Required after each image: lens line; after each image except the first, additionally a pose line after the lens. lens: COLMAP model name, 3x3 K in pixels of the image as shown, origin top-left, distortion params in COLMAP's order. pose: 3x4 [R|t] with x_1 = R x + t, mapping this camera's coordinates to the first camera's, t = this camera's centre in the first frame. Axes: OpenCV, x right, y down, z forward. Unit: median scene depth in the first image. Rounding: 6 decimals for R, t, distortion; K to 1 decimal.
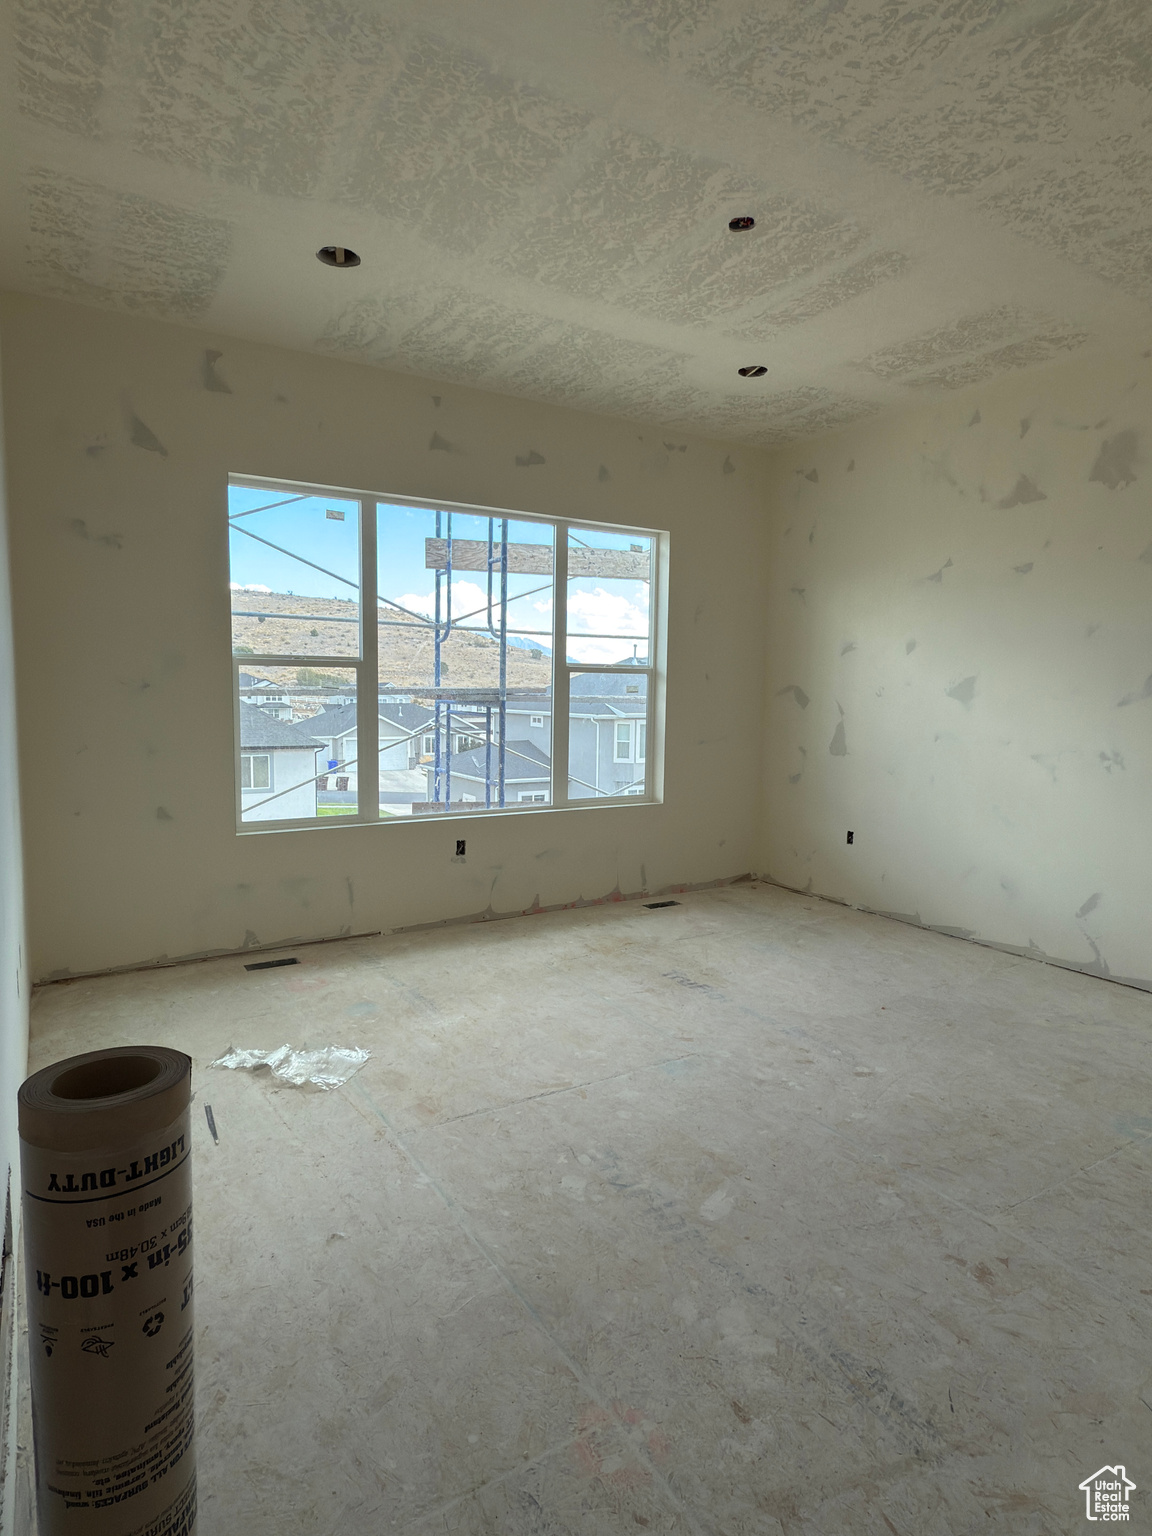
lens RADIAL K [[857.8, 0, 579.5], [0, 857.8, 763.6], [0, 0, 1]] dist [-0.002612, -0.000145]
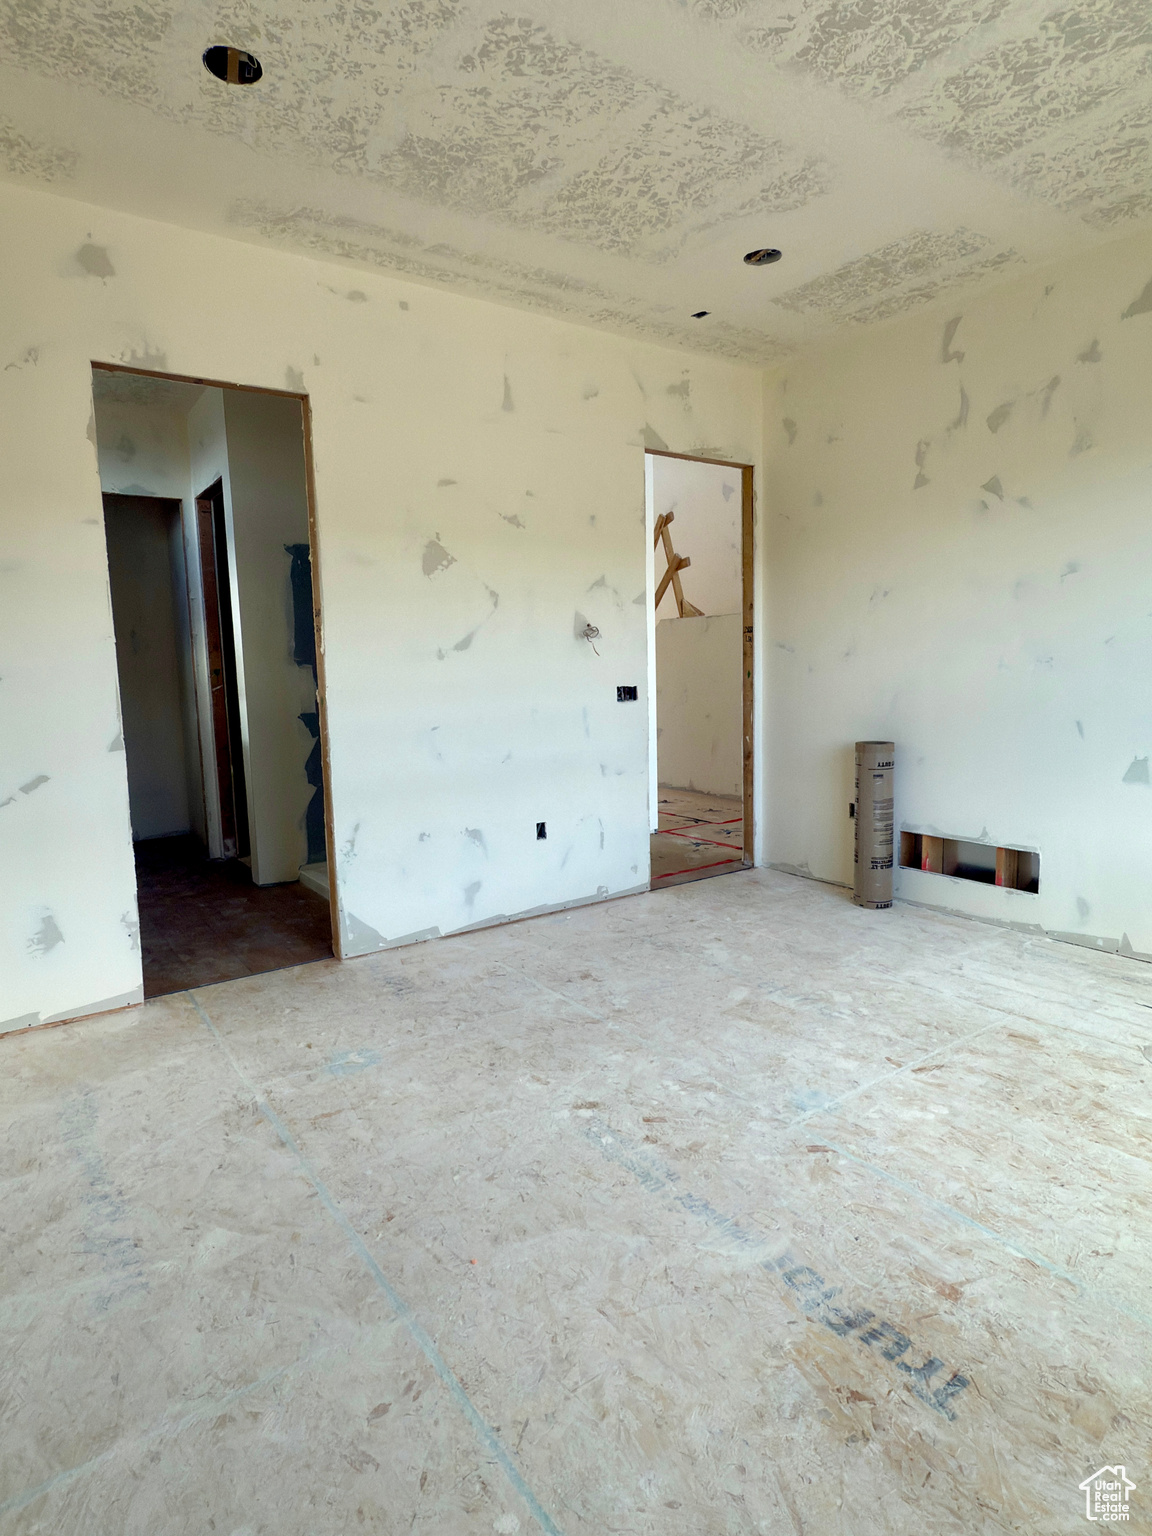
lens RADIAL K [[857.8, 0, 578.5], [0, 857.8, 762.2], [0, 0, 1]] dist [-0.002612, -0.000145]
pose [[-0.998358, 0.013360, -0.055708, 0.465218], [0.001573, 0.978453, 0.206465, -0.165537], [0.057266, 0.206038, -0.976867, 2.122329]]
